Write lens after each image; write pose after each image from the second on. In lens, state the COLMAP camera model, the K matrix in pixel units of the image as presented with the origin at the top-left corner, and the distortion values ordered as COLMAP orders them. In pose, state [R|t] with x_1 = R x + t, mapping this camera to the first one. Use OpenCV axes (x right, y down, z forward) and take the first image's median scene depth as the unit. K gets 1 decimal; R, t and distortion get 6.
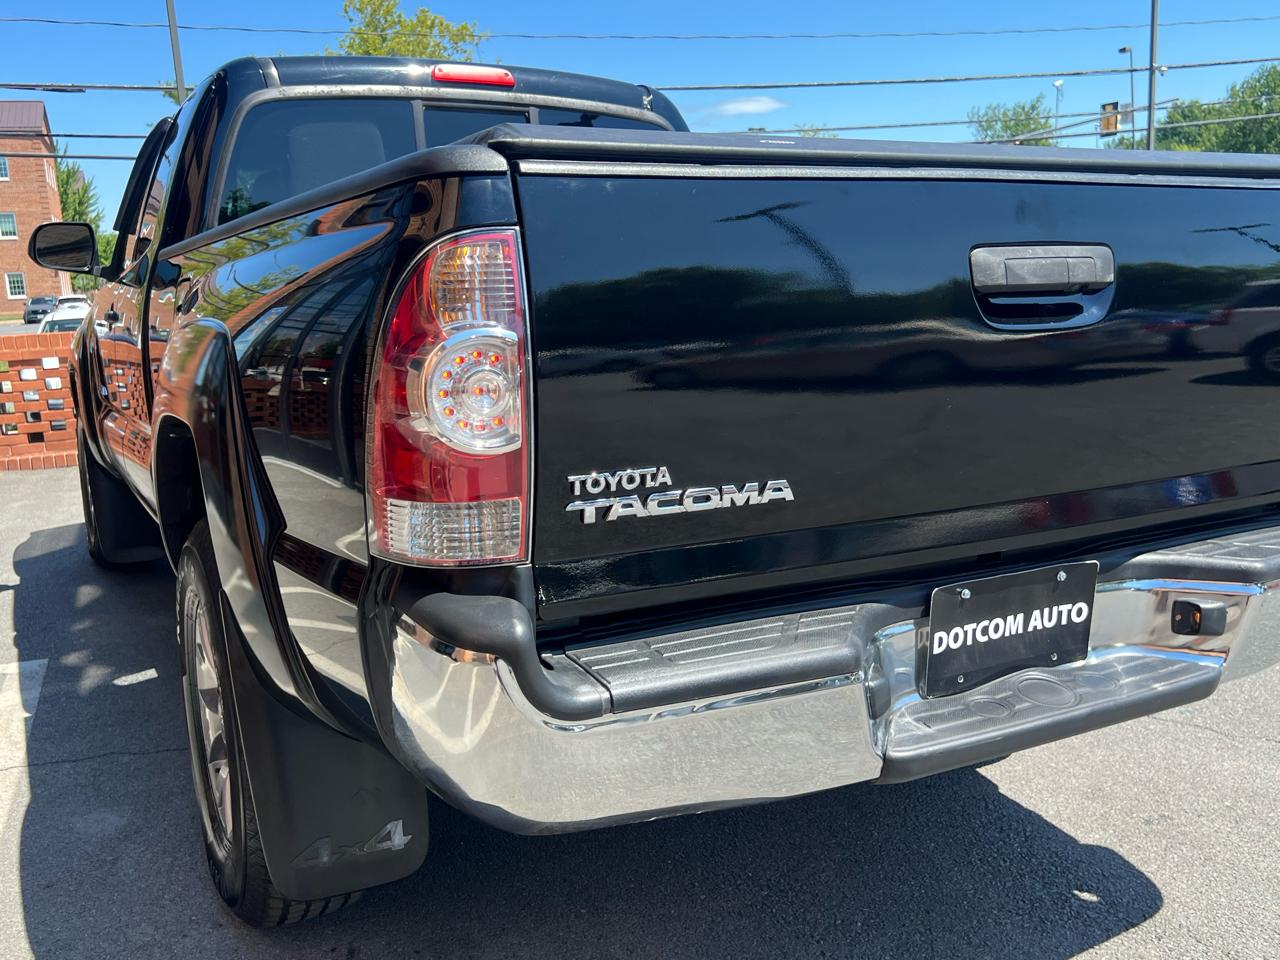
lens RADIAL K [[1200.6, 0, 634.3], [0, 1200.6, 485.7], [0, 0, 1]] dist [0.002075, 0.017493]
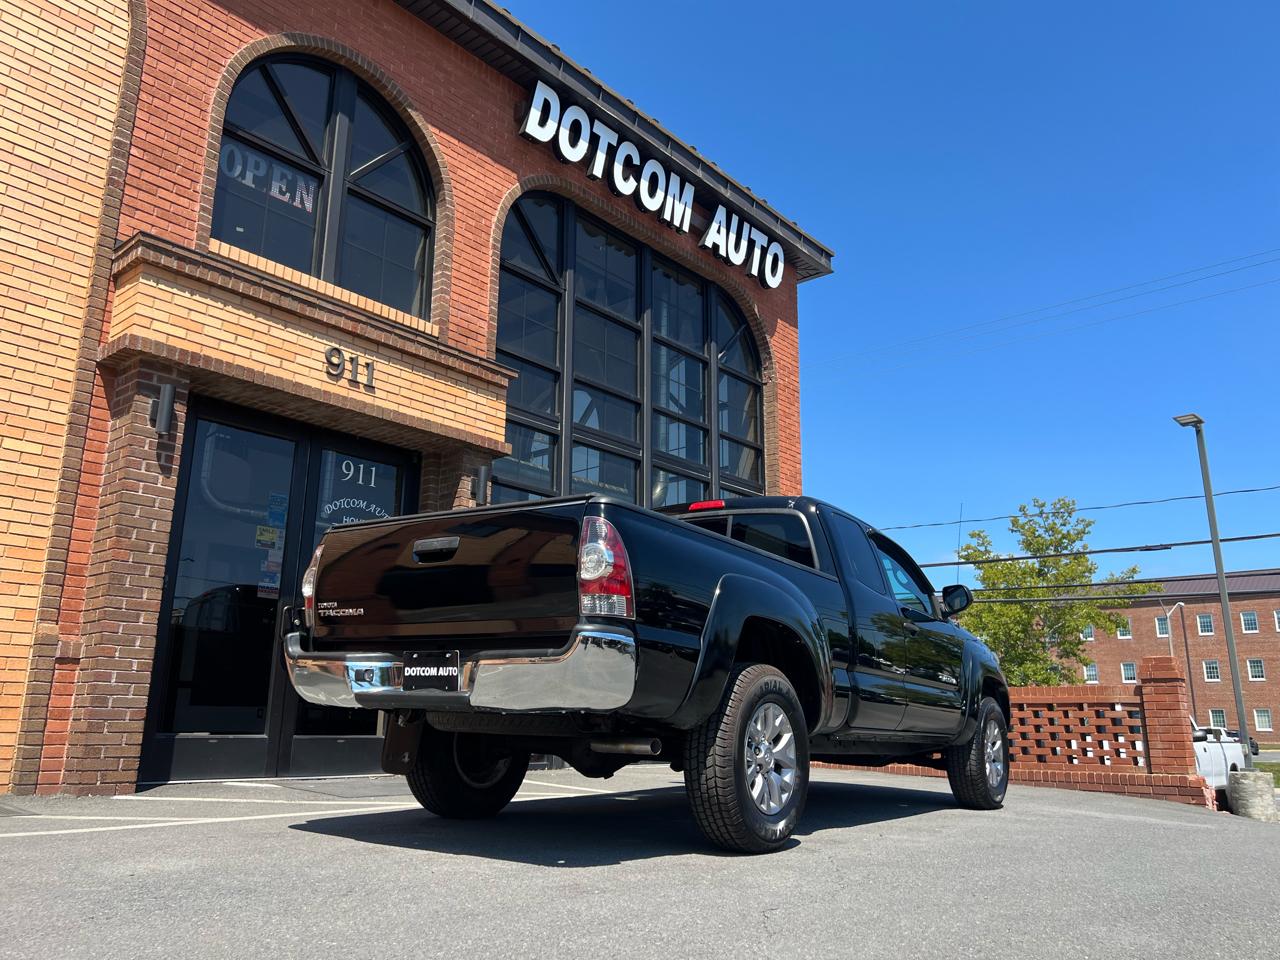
lens RADIAL K [[964.4, 0, 642.3], [0, 964.4, 482.5], [0, 0, 1]] dist [0.045964, -0.049449]
pose [[0.462769, -0.166068, -0.870785, 2.632794], [-0.193473, 0.939696, -0.282029, 0.251967], [0.865109, 0.298987, 0.402733, 0.396022]]
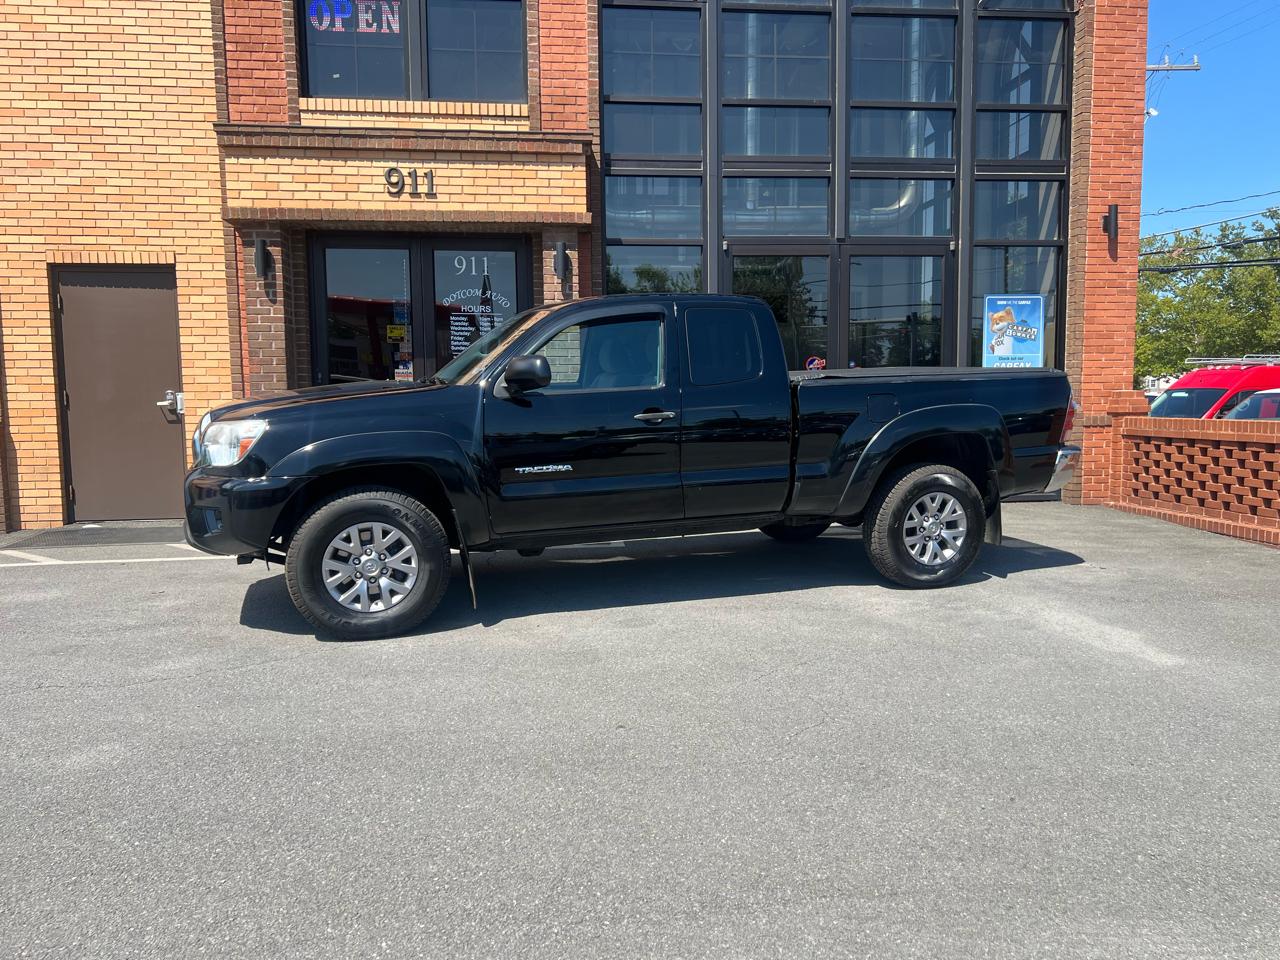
lens RADIAL K [[964.4, 0, 642.3], [0, 964.4, 482.5], [0, 0, 1]] dist [0.045964, -0.049449]
pose [[-0.257789, 0.133648, -0.956913, 3.048443], [-0.153888, 0.972065, 0.177221, -0.751673], [0.953867, 0.192943, -0.230021, 3.435247]]
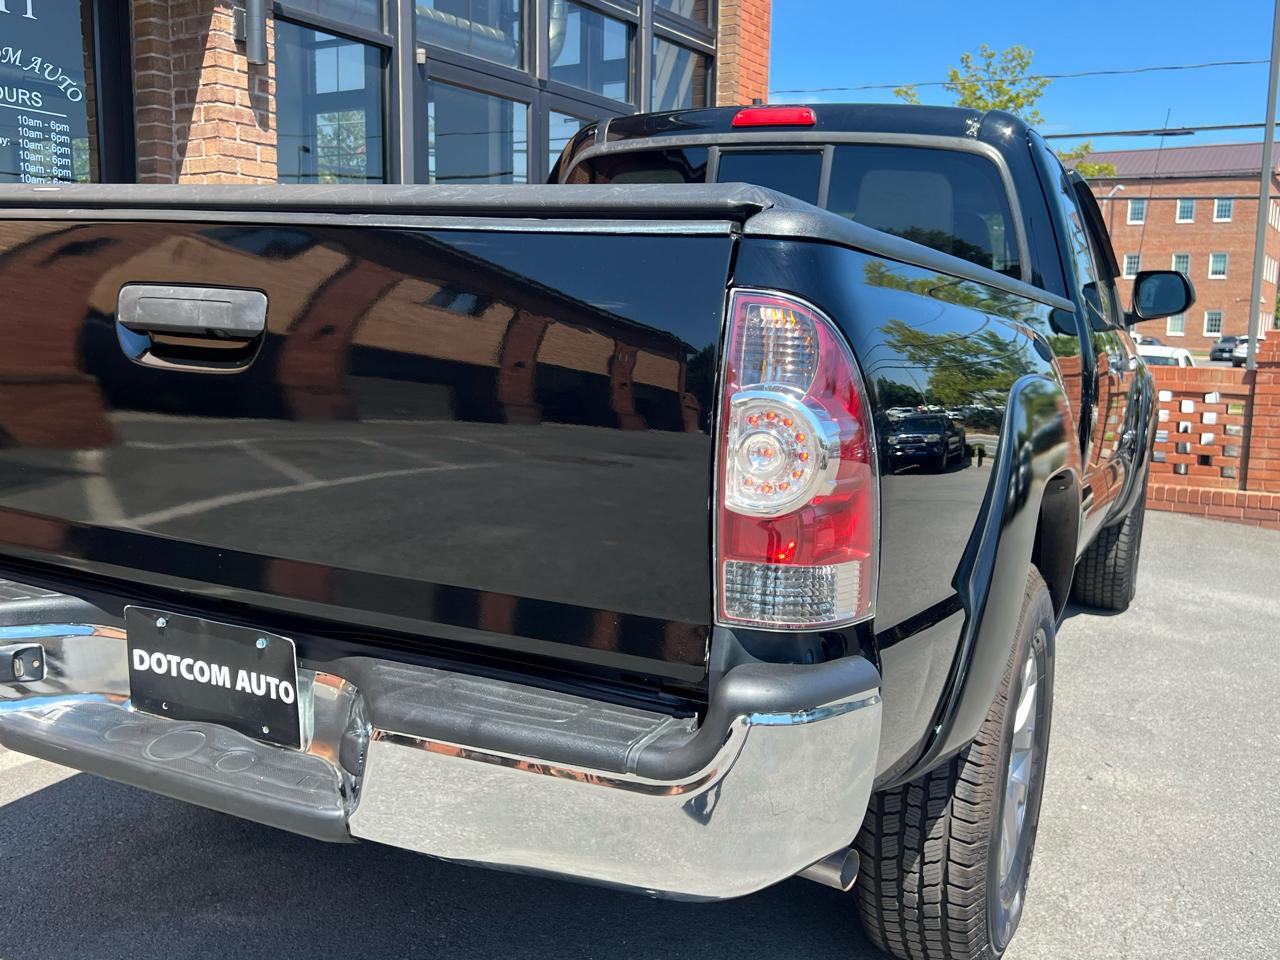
lens RADIAL K [[1186.0, 0, 637.3], [0, 1186.0, 484.0], [0, 0, 1]] dist [0.018734, -0.004640]
pose [[0.589180, 0.170066, -0.789902, 1.280201], [-0.194881, 0.978648, 0.065343, -0.168334], [0.784148, 0.115438, 0.609742, 0.679454]]
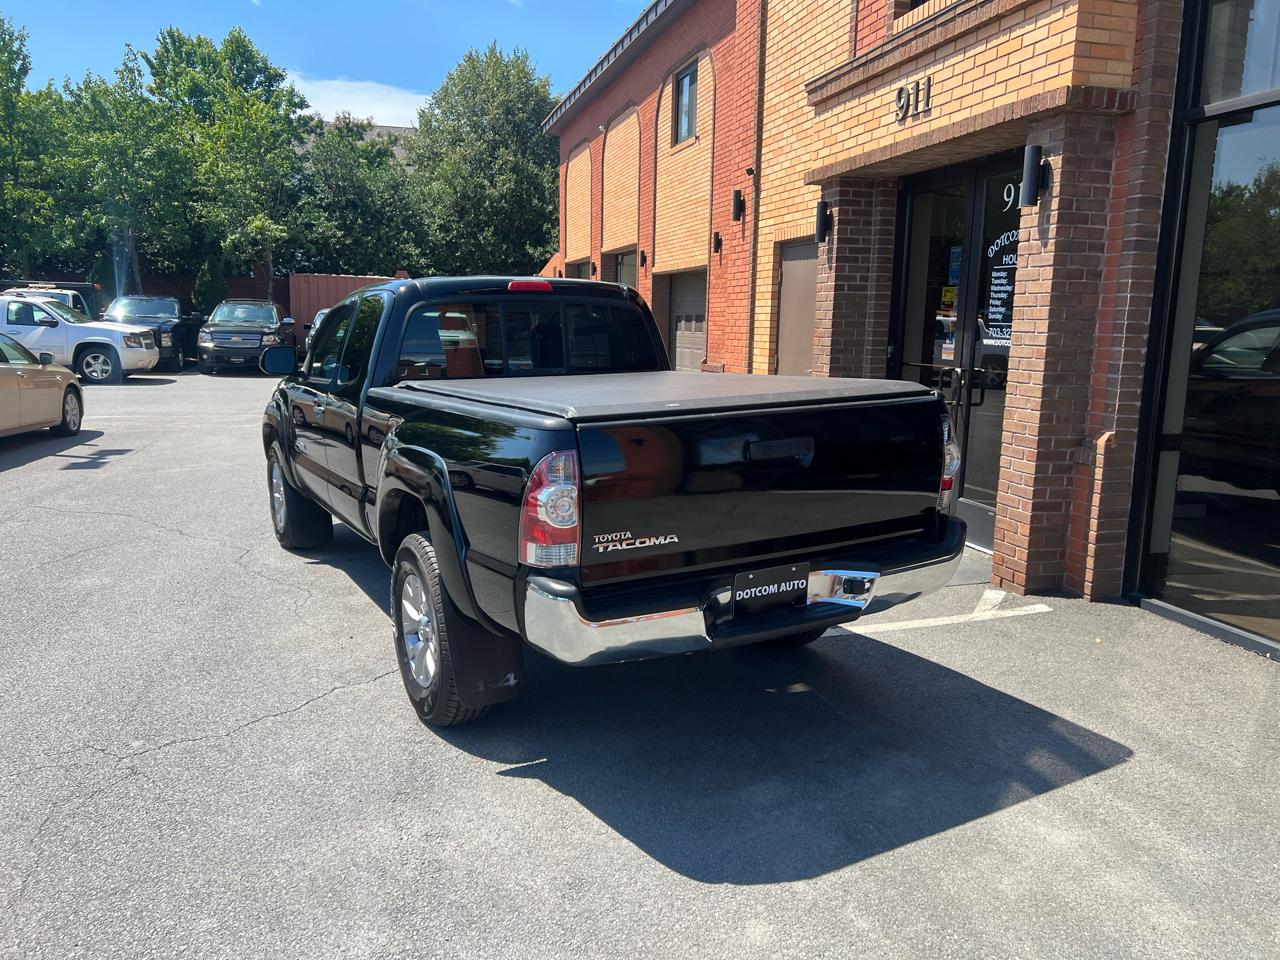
lens RADIAL K [[971.3, 0, 631.0], [0, 971.3, 483.1], [0, 0, 1]] dist [0.024341, -0.010672]
pose [[-0.993471, 0.011993, 0.113456, -0.935195], [0.049569, 0.941064, 0.334577, -1.109224], [-0.102757, 0.338016, -0.935514, 5.049731]]
